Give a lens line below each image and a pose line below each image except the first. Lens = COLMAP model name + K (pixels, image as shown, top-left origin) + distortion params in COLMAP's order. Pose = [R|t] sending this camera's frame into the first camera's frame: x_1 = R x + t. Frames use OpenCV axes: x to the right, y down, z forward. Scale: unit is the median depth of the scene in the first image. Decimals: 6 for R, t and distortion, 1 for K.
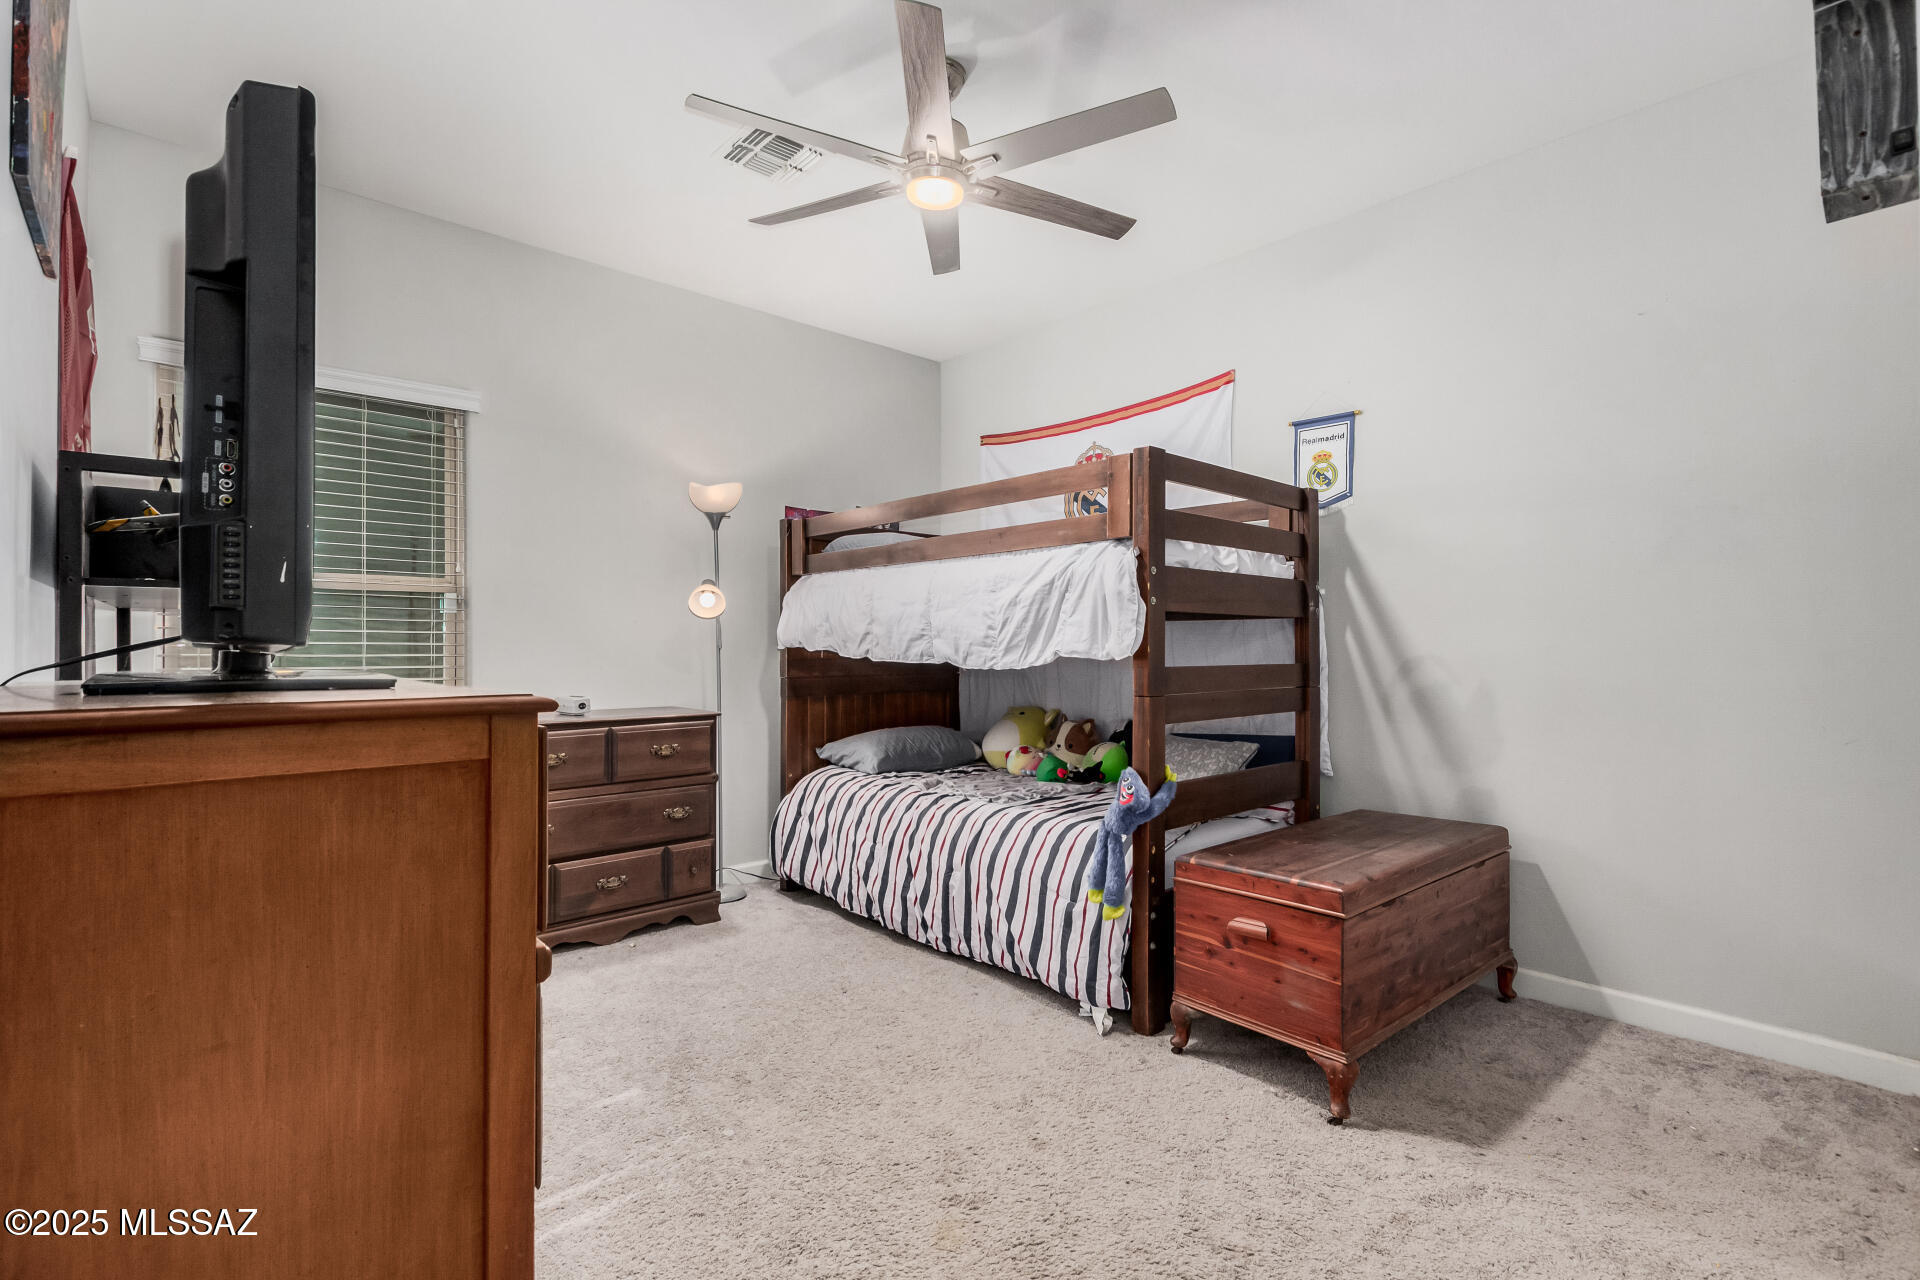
lens RADIAL K [[880.7, 0, 961.1], [0, 880.7, 639.6], [0, 0, 1]] dist [0.004598, -0.000274]
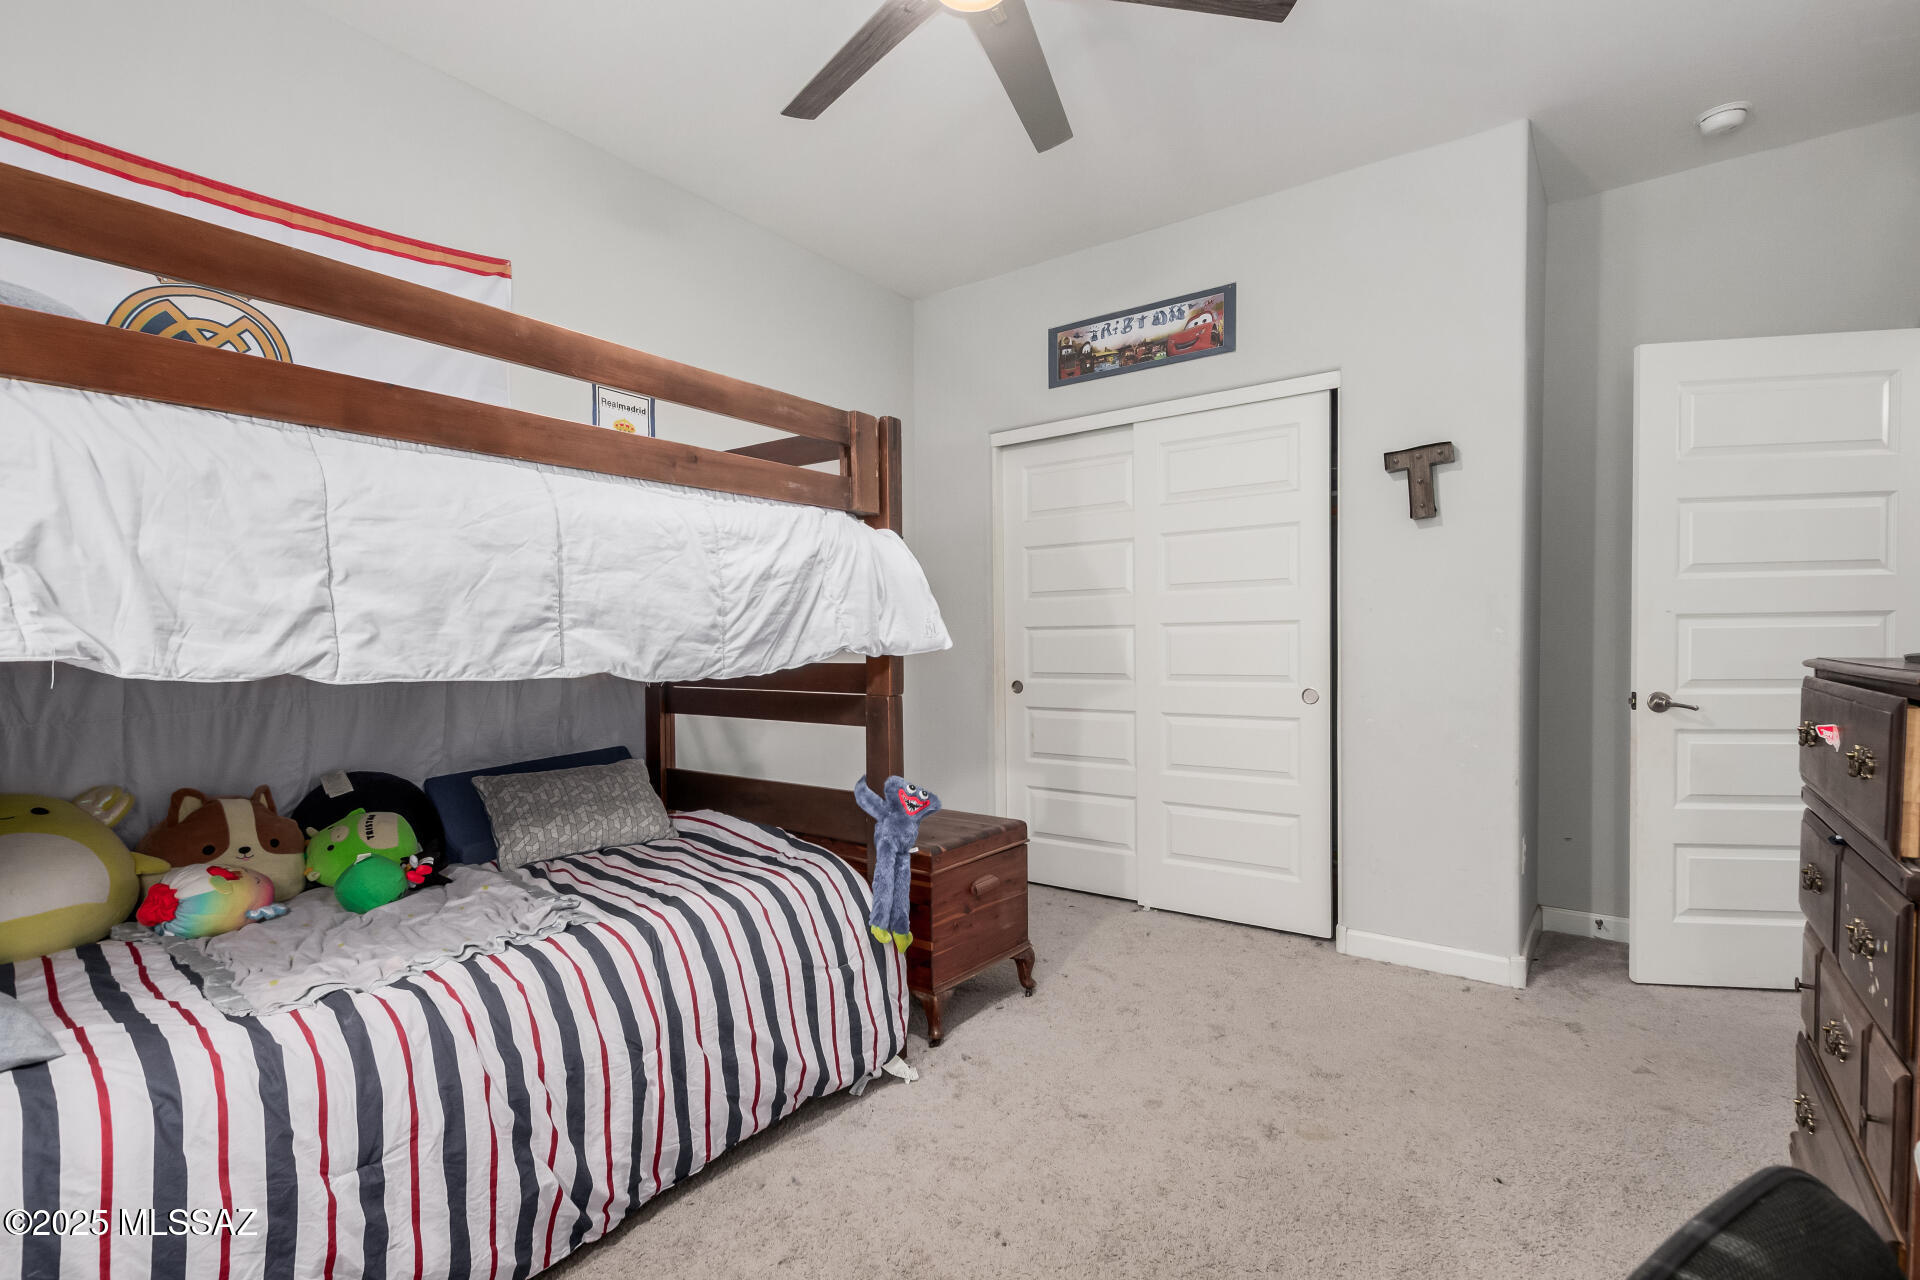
lens RADIAL K [[880.7, 0, 989.5], [0, 880.7, 677.6], [0, 0, 1]] dist [0.004598, -0.000274]
pose [[-0.201924, -0.039877, 0.978589, -0.564133], [0.000148, 0.999170, 0.040746, 0.007098], [-0.979401, 0.008372, -0.201750, 0.873309]]
